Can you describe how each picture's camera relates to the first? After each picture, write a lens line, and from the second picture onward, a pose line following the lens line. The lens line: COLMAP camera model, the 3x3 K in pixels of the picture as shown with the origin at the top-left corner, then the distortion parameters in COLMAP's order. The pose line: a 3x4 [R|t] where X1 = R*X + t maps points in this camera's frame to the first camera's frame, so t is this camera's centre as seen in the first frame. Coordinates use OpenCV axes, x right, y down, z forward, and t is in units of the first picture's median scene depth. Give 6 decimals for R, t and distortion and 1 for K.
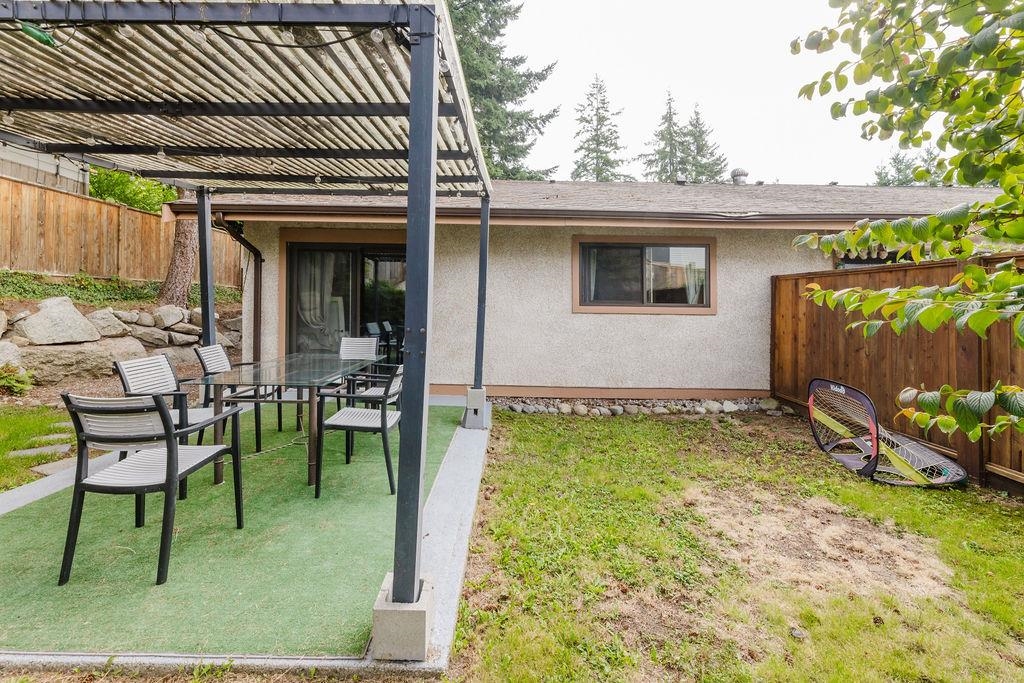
lens RADIAL K [[430.8, 0, 516.4], [0, 430.8, 295.6], [0, 0, 1]] dist [0.002154, 0.000652]
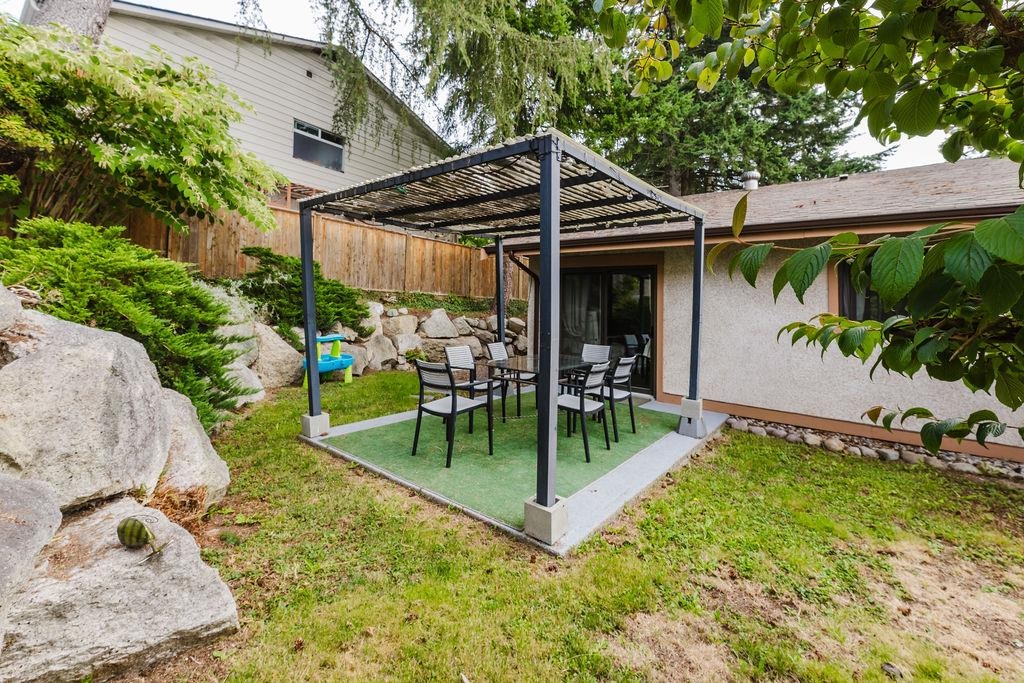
lens RADIAL K [[430.8, 0, 515.3], [0, 430.8, 302.2], [0, 0, 1]] dist [0.002154, 0.000652]
pose [[0.783555, 0.002500, -0.621318, 0.359385], [-0.014260, 0.999801, -0.013961, -0.005059], [0.621159, 0.019799, 0.783434, -0.175423]]
